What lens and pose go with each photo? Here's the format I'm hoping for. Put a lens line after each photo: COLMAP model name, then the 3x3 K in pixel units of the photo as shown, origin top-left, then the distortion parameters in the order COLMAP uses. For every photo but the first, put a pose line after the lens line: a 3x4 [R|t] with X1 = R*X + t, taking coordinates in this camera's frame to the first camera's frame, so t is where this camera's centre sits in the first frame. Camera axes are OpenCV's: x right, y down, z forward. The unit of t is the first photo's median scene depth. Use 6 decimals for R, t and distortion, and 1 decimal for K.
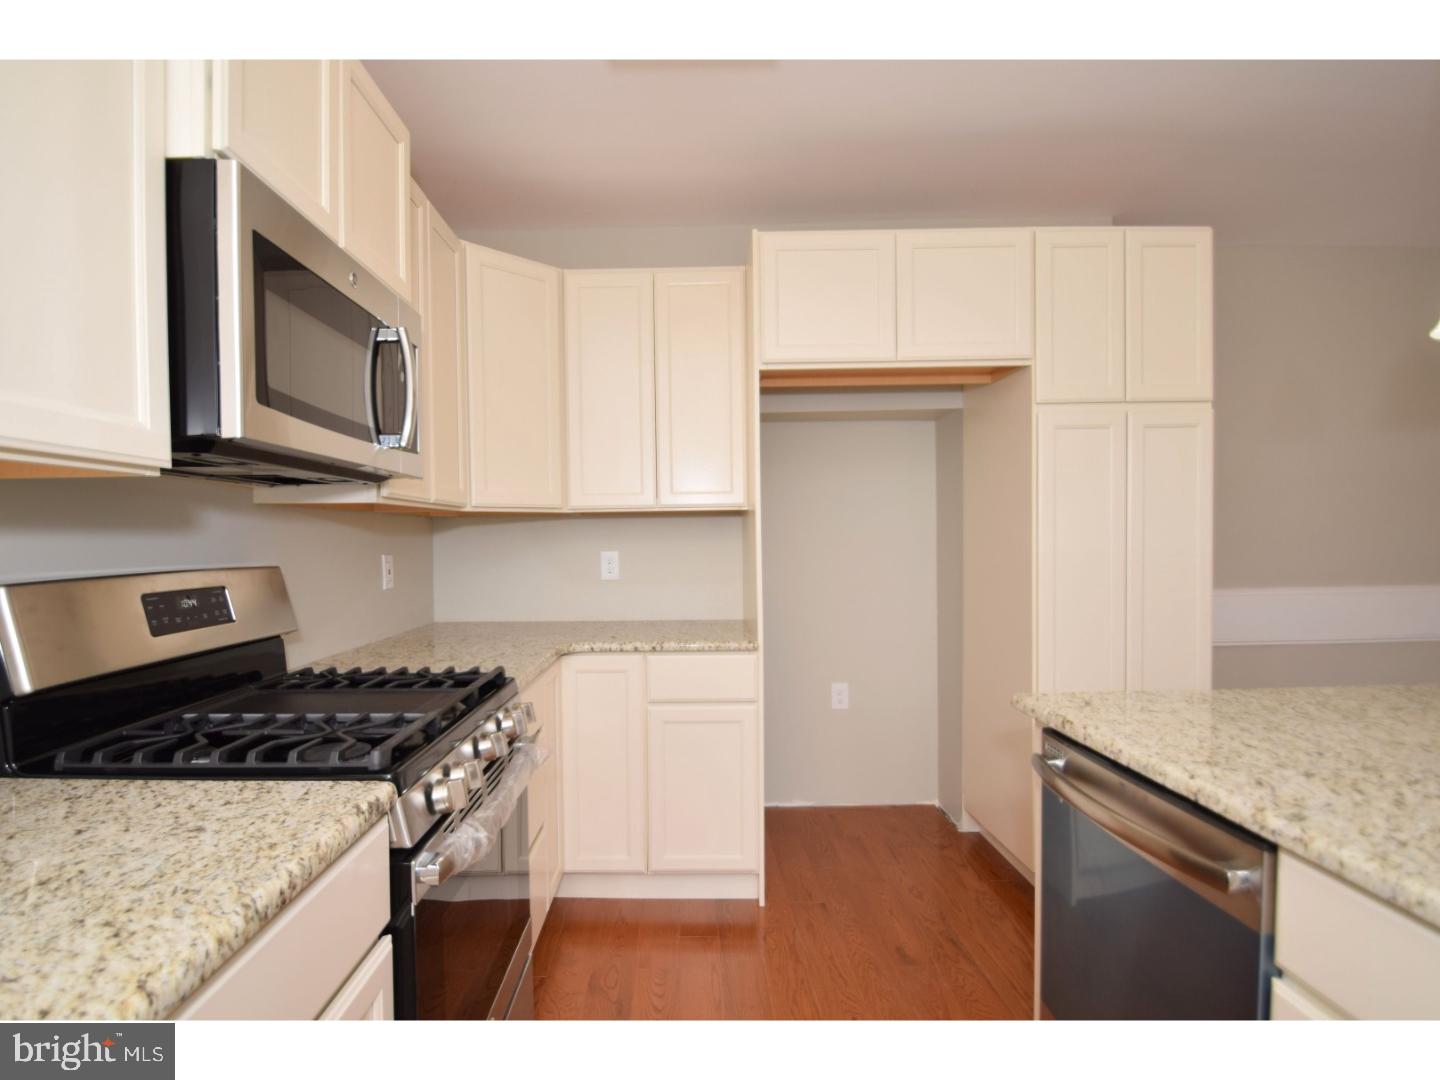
lens RADIAL K [[738.0, 0, 684.6], [0, 738.0, 556.3], [0, 0, 1]] dist [0.000843, -0.016733]
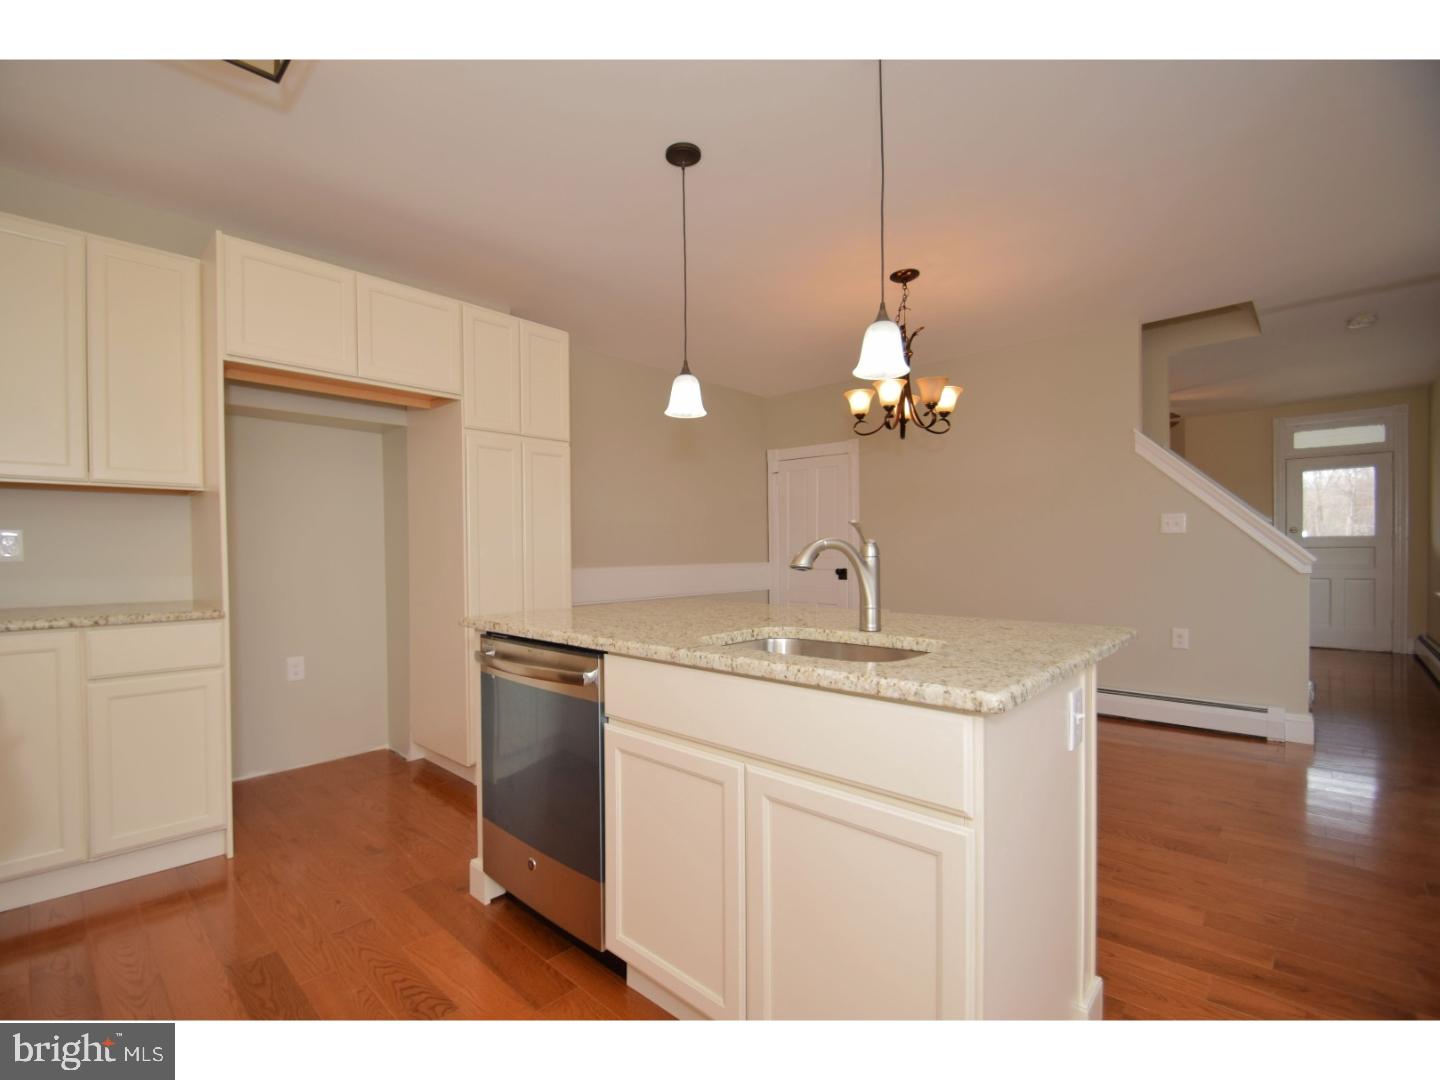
lens RADIAL K [[638.6, 0, 693.4], [0, 638.6, 562.5], [0, 0, 1]] dist [0.013683, -0.018838]
pose [[0.686894, -0.008638, 0.726707, -0.144359], [0.020323, 0.999767, -0.007325, 0.088672], [-0.726474, 0.019800, 0.686909, -0.193449]]
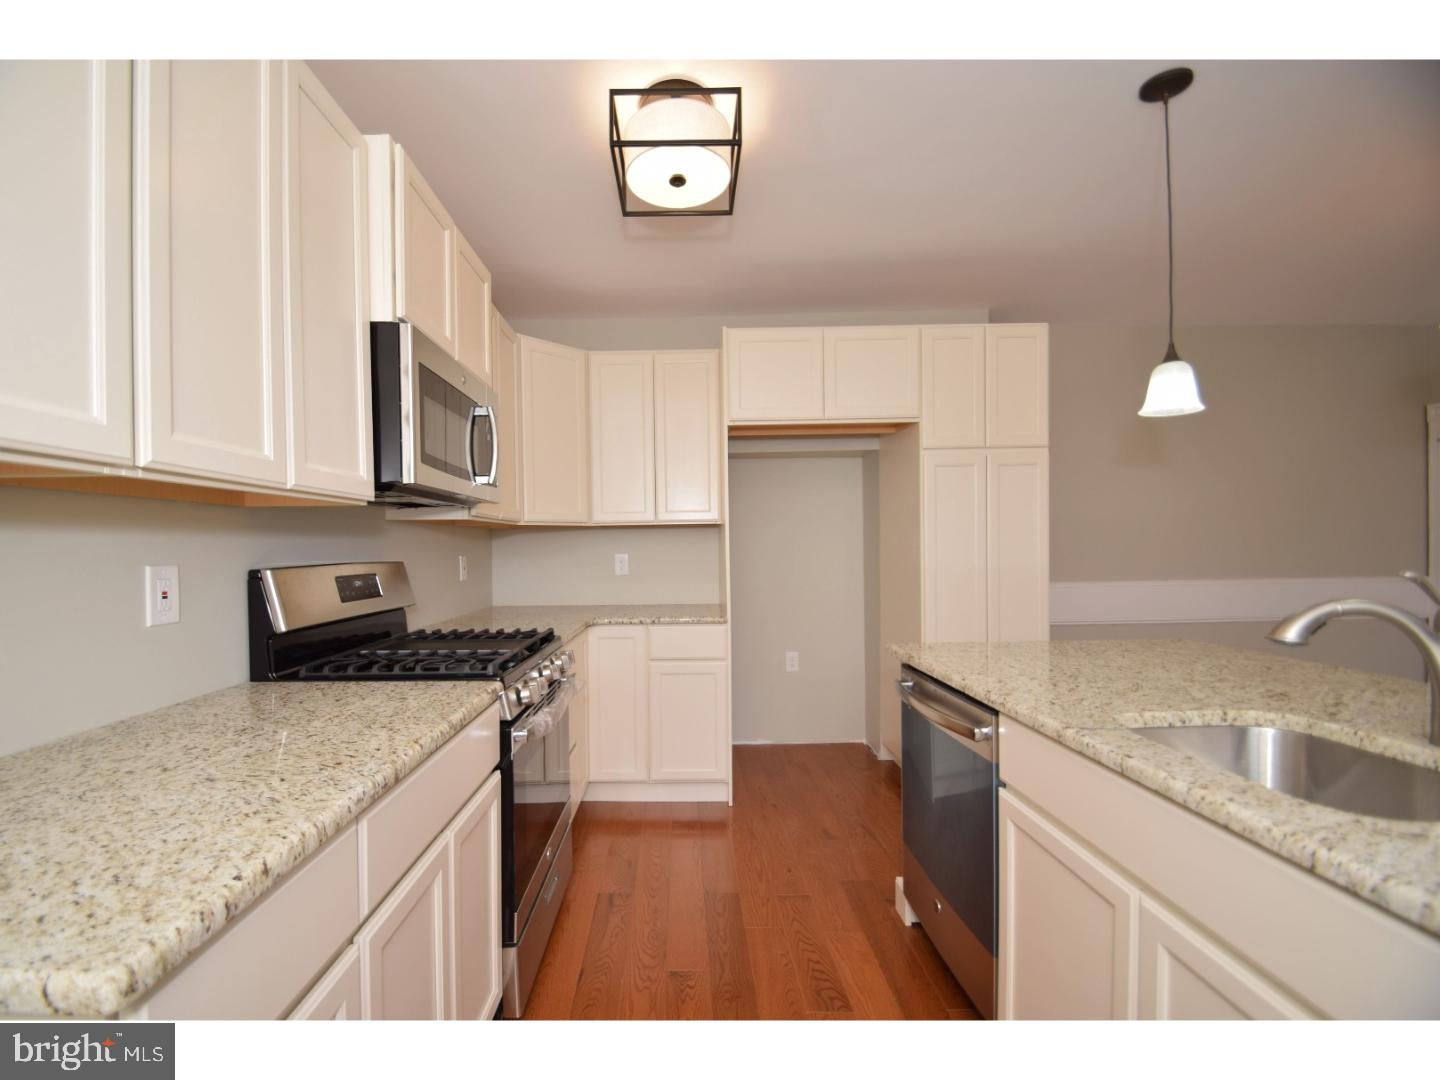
lens RADIAL K [[638.6, 0, 693.4], [0, 638.6, 562.5], [0, 0, 1]] dist [0.013683, -0.018838]
pose [[0.999841, -0.000919, 0.017815, 0.017357], [0.000927, 0.999999, -0.000477, 0.015689], [-0.017814, 0.000493, 0.999841, -0.299469]]
